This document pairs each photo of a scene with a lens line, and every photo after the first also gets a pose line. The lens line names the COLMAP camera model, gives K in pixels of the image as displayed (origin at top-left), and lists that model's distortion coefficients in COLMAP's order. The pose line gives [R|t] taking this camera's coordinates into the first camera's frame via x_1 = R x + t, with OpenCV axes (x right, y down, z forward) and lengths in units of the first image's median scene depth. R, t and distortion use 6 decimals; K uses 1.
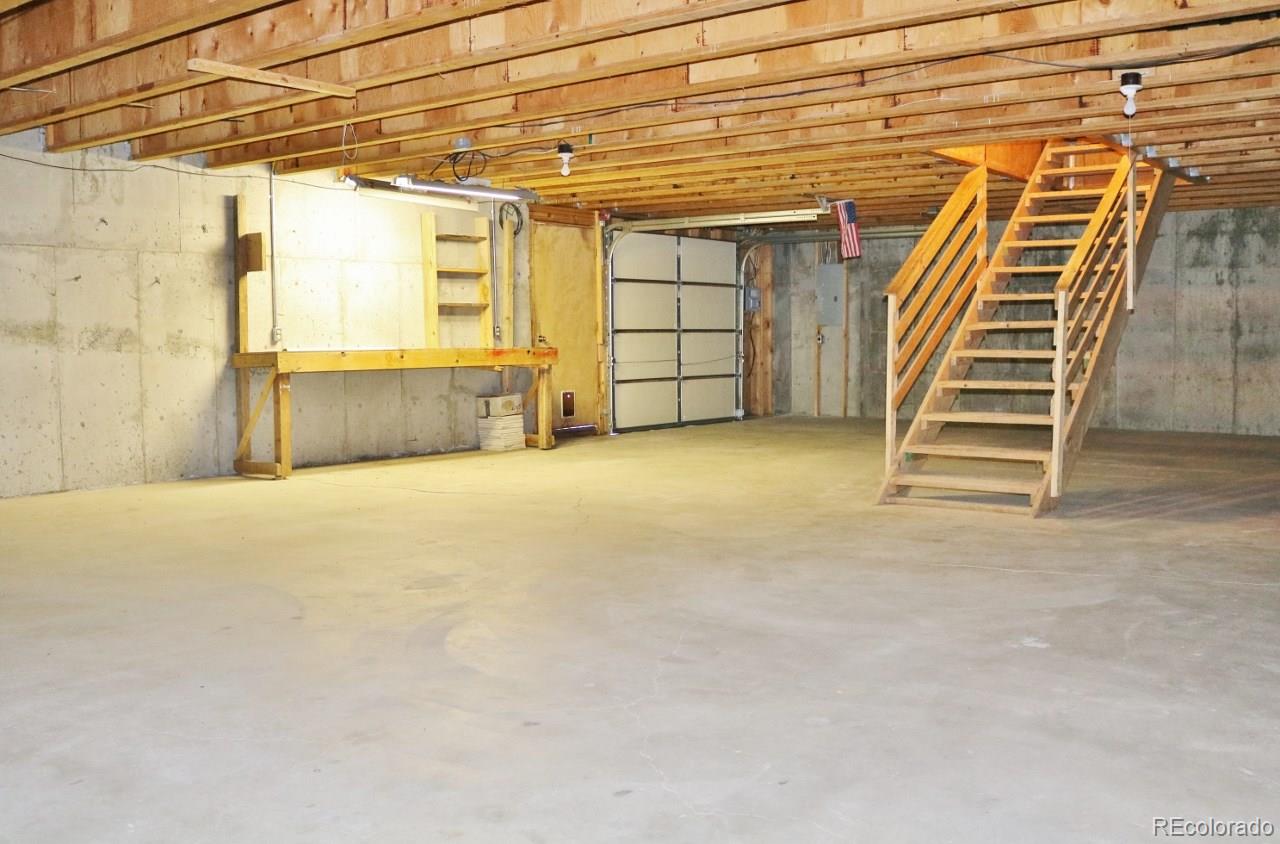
lens RADIAL K [[1239.7, 0, 639.5], [0, 1239.7, 425.4], [0, 0, 1]] dist [-0.079582, 0.000000]
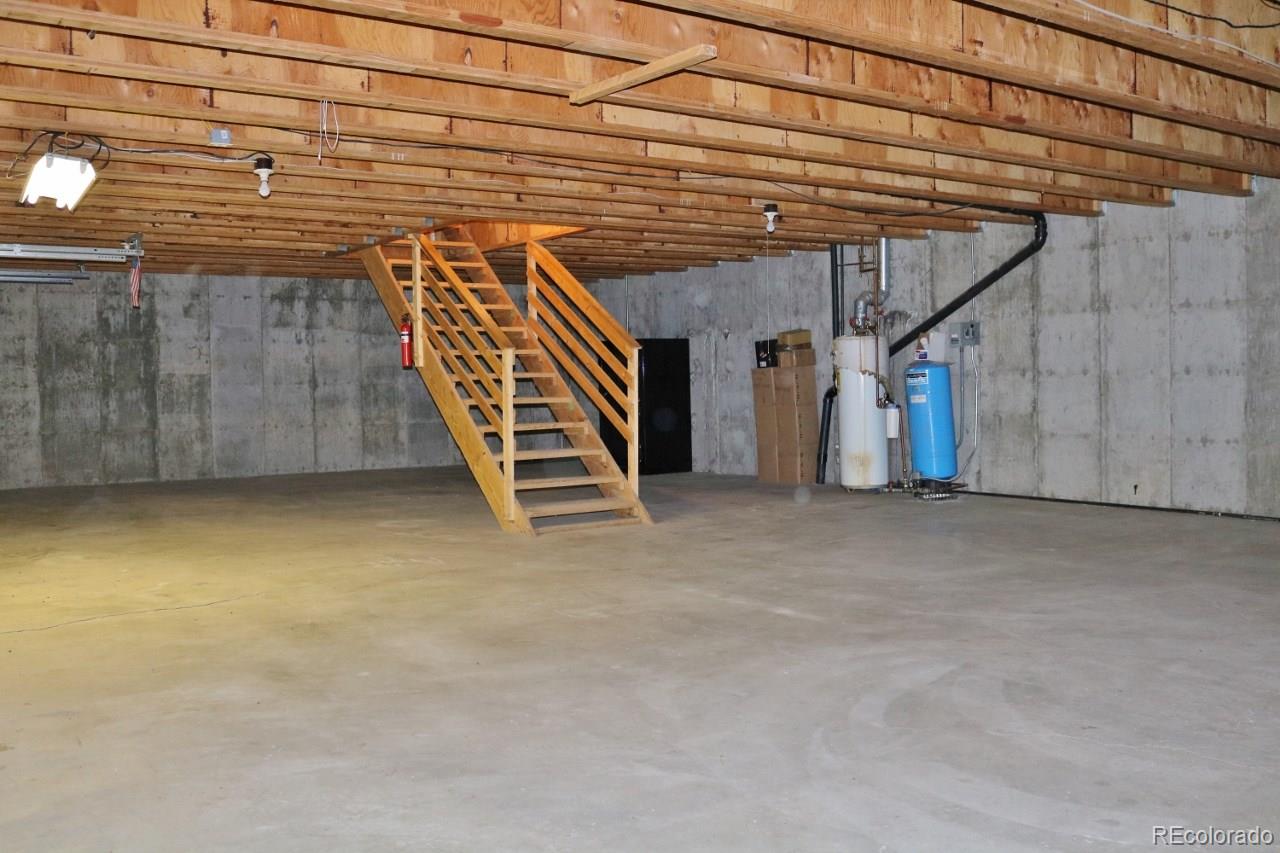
lens RADIAL K [[1226.1, 0, 639.6], [0, 1226.1, 424.3], [0, 0, 1]] dist [-0.091978, 0.000000]
pose [[0.260963, -0.037051, 0.964638, -0.546361], [0.083553, 0.996380, 0.015667, -0.031183], [-0.961726, 0.076510, 0.263114, 0.398220]]
